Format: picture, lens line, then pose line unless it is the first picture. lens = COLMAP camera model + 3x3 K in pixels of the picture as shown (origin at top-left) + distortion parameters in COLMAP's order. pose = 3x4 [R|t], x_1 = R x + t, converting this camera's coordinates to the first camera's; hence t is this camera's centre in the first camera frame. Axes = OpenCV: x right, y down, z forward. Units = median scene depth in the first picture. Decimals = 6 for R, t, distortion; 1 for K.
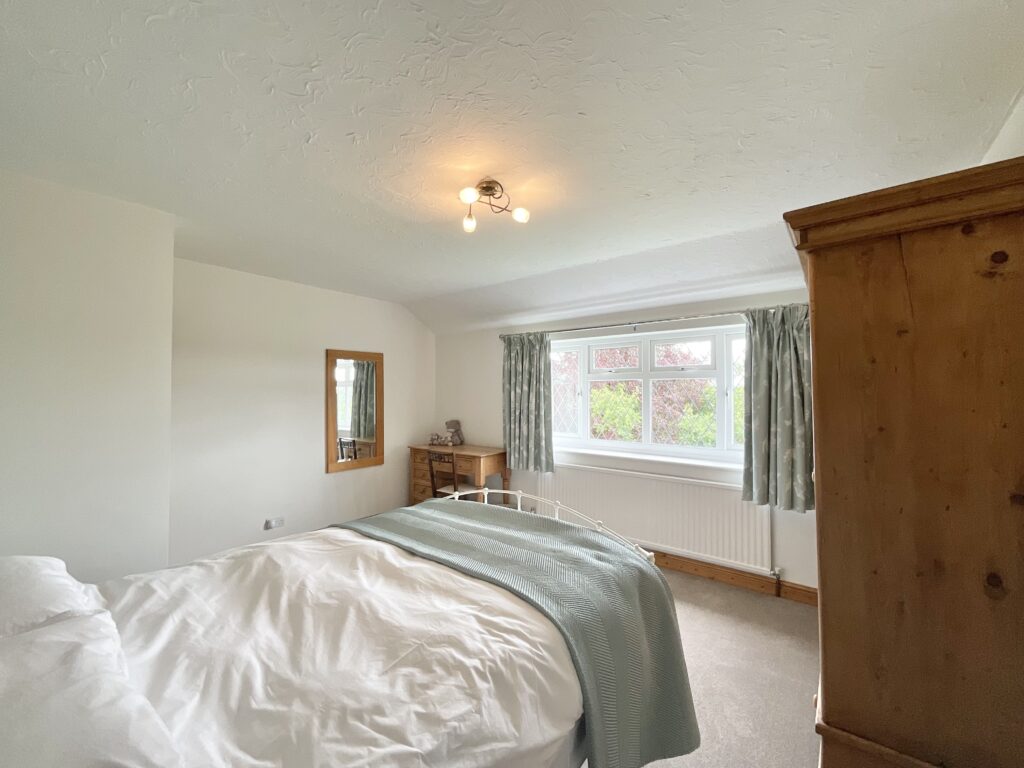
lens RADIAL K [[418.0, 0, 511.9], [0, 418.0, 384.3], [0, 0, 1]] dist [-0.001277, 0.000960]
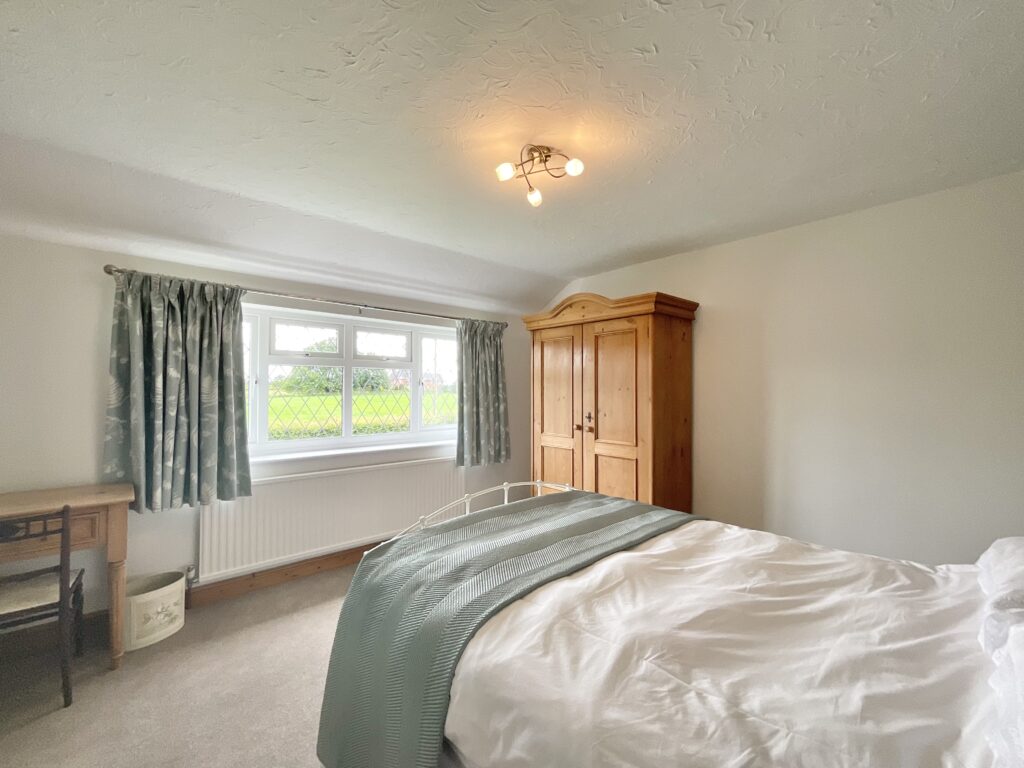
lens RADIAL K [[418.0, 0, 513.1], [0, 418.0, 384.5], [0, 0, 1]] dist [-0.001277, 0.000960]
pose [[0.174788, 0.011649, 0.984537, -0.666882], [-0.025280, 0.999653, -0.007339, 0.030866], [-0.984281, -0.023606, 0.175022, 0.611429]]
